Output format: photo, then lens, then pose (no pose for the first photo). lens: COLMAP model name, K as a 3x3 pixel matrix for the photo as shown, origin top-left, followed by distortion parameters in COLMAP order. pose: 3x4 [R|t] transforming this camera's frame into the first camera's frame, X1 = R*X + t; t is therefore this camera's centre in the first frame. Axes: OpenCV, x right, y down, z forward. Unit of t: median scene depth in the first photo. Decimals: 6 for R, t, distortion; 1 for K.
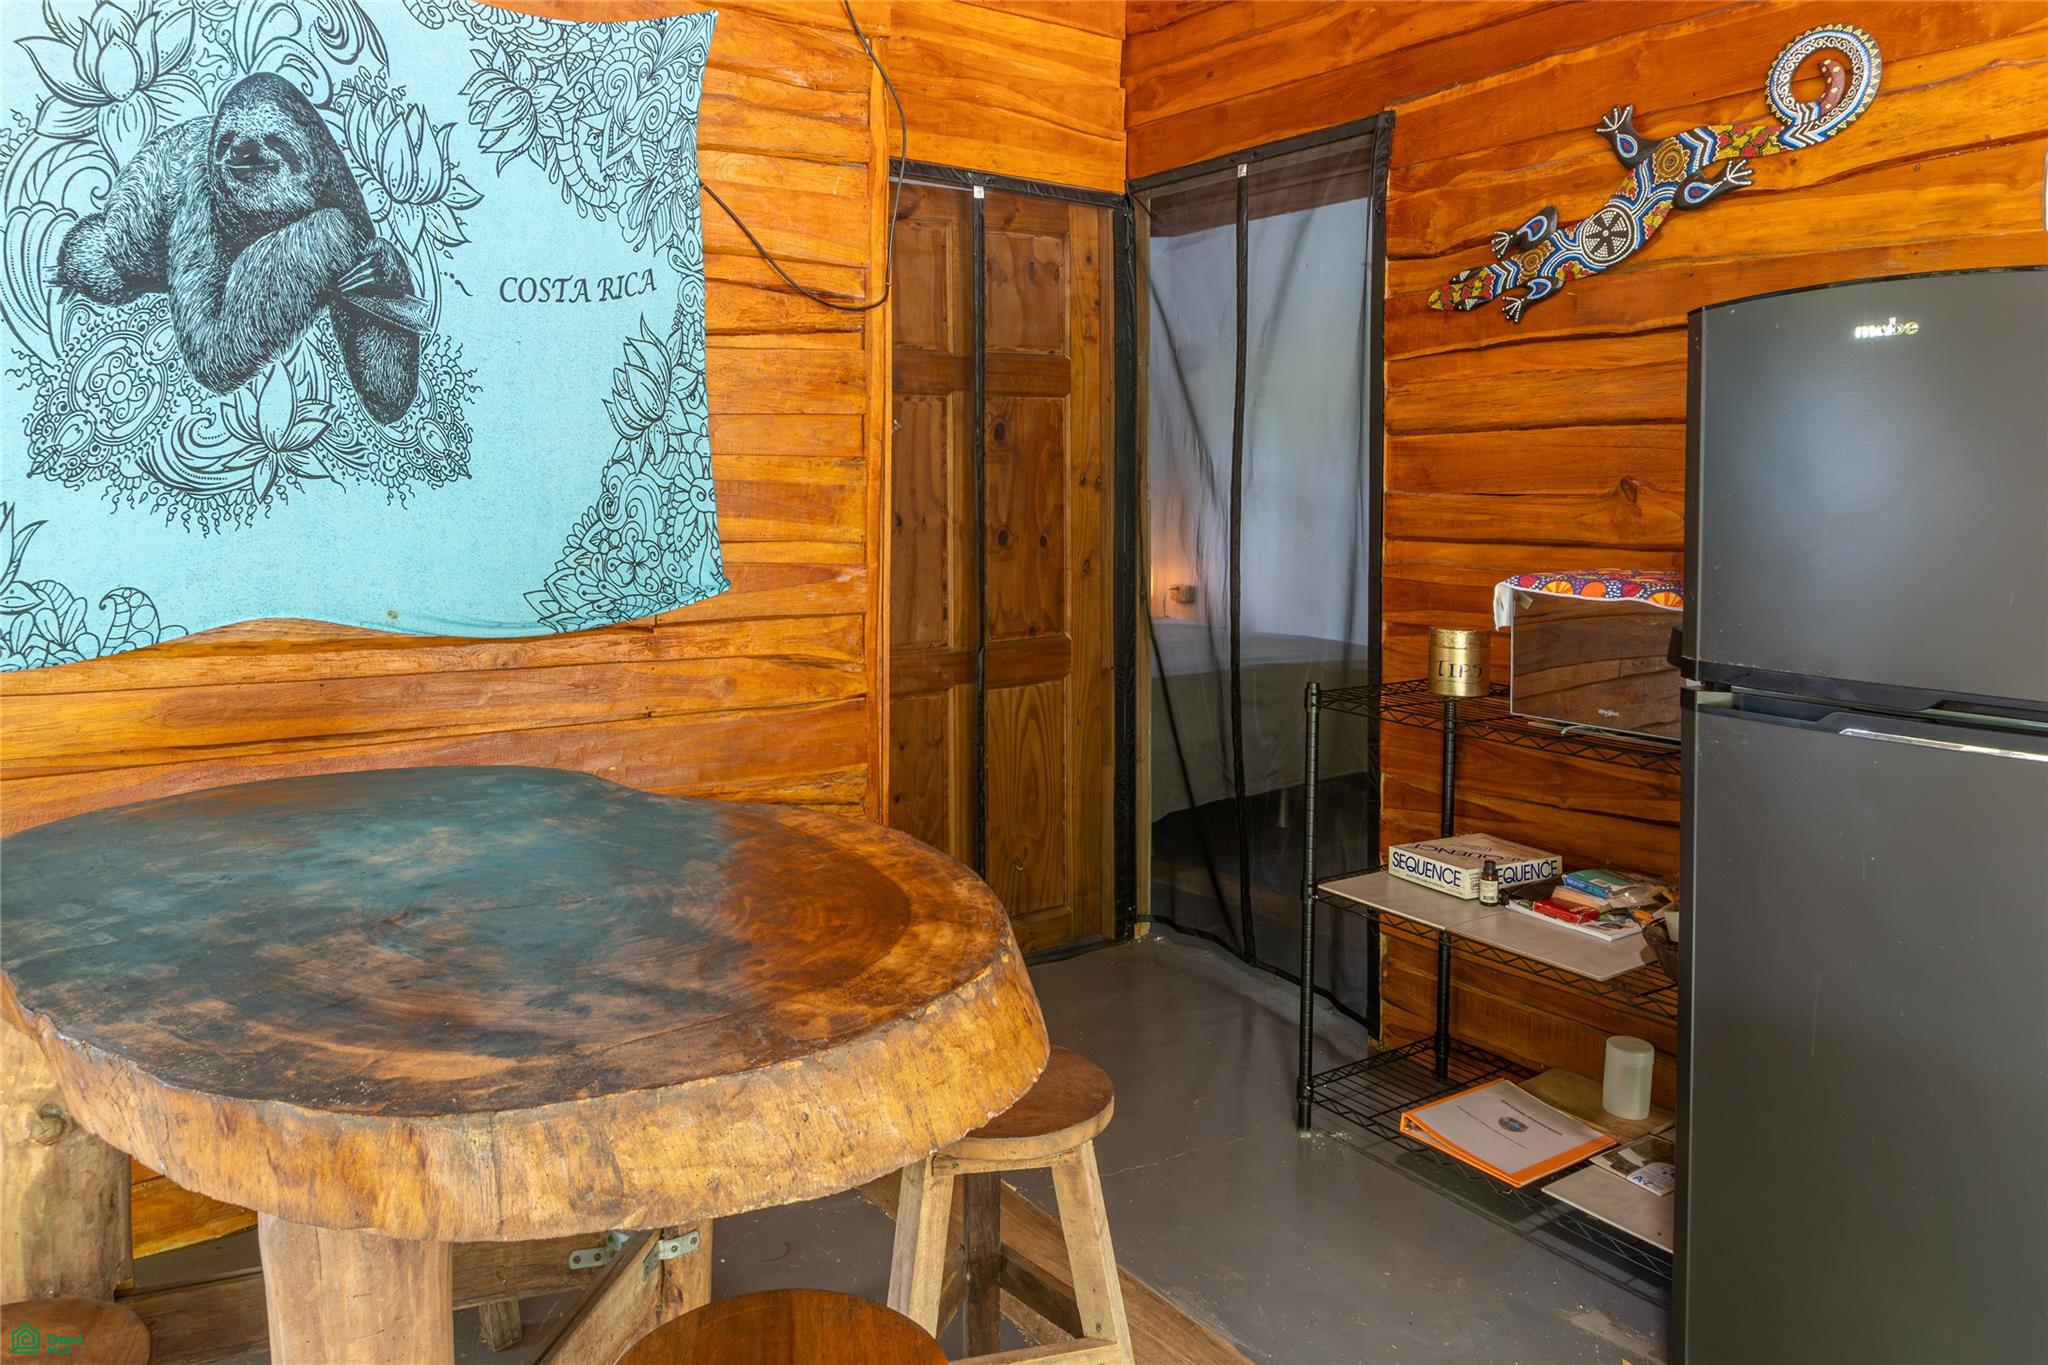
lens RADIAL K [[1413.1, 0, 960.6], [0, 1413.1, 511.6], [0, 0, 1]] dist [-0.025111, -0.003492]
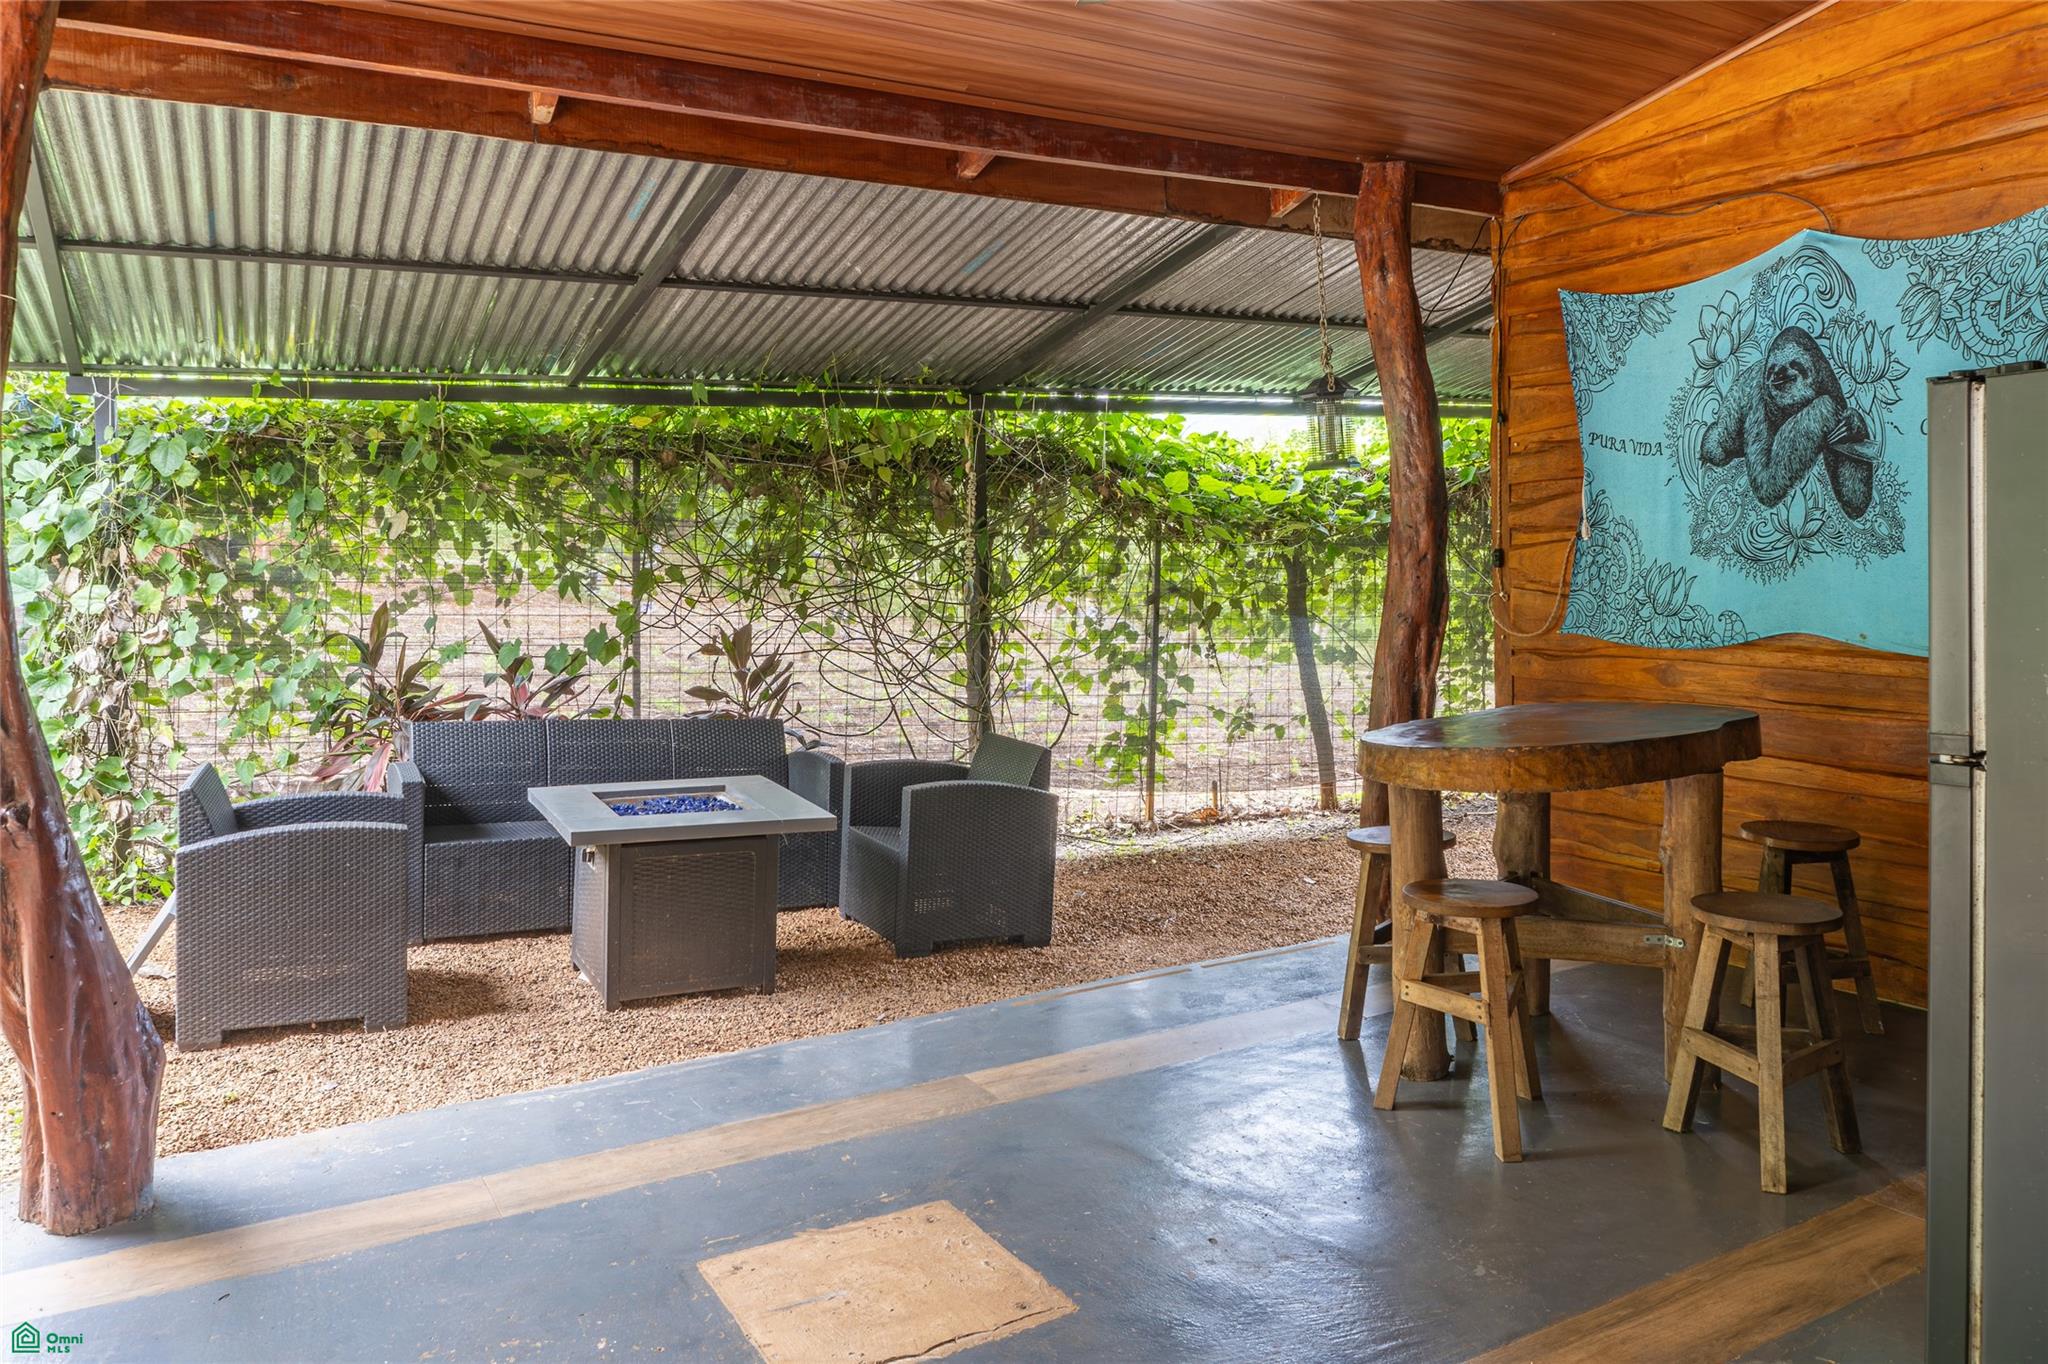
lens RADIAL K [[1413.1, 0, 1033.1], [0, 1413.1, 601.5], [0, 0, 1]] dist [-0.025111, -0.003492]
pose [[-0.081341, 0.026254, -0.996341, 1.280861], [-0.008168, 0.999602, 0.027006, -0.003179], [0.996653, 0.010335, -0.081094, 0.173594]]
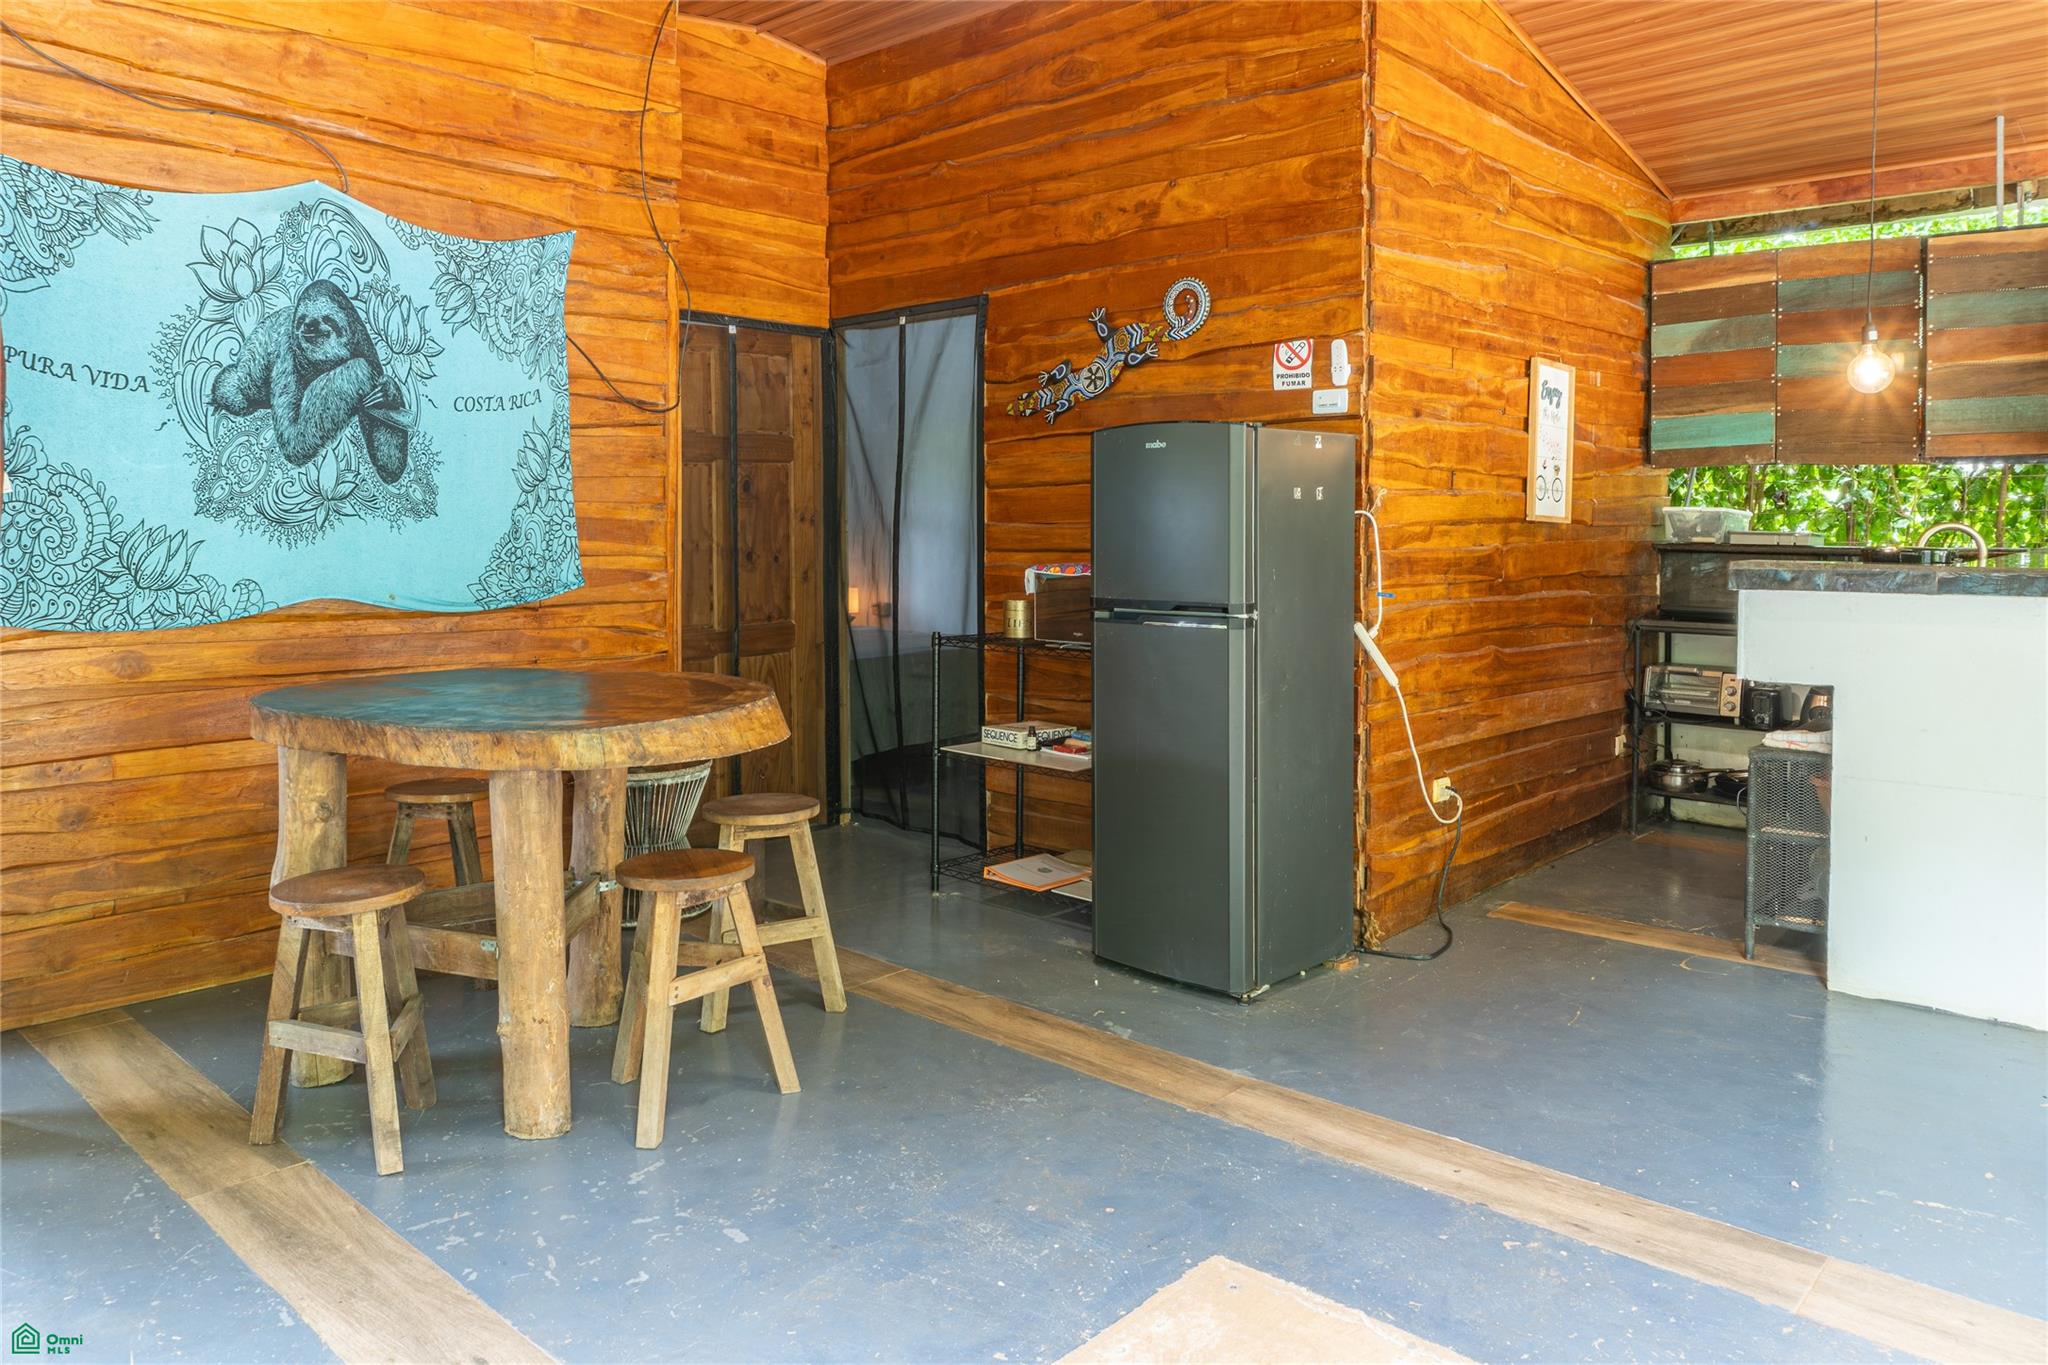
lens RADIAL K [[1413.1, 0, 990.4], [0, 1413.1, 546.1], [0, 0, 1]] dist [-0.025111, -0.003492]
pose [[0.976445, -0.009104, 0.215574, -0.066230], [0.010885, 0.999916, -0.007075, 0.031742], [-0.215492, 0.009255, 0.976462, -0.795841]]
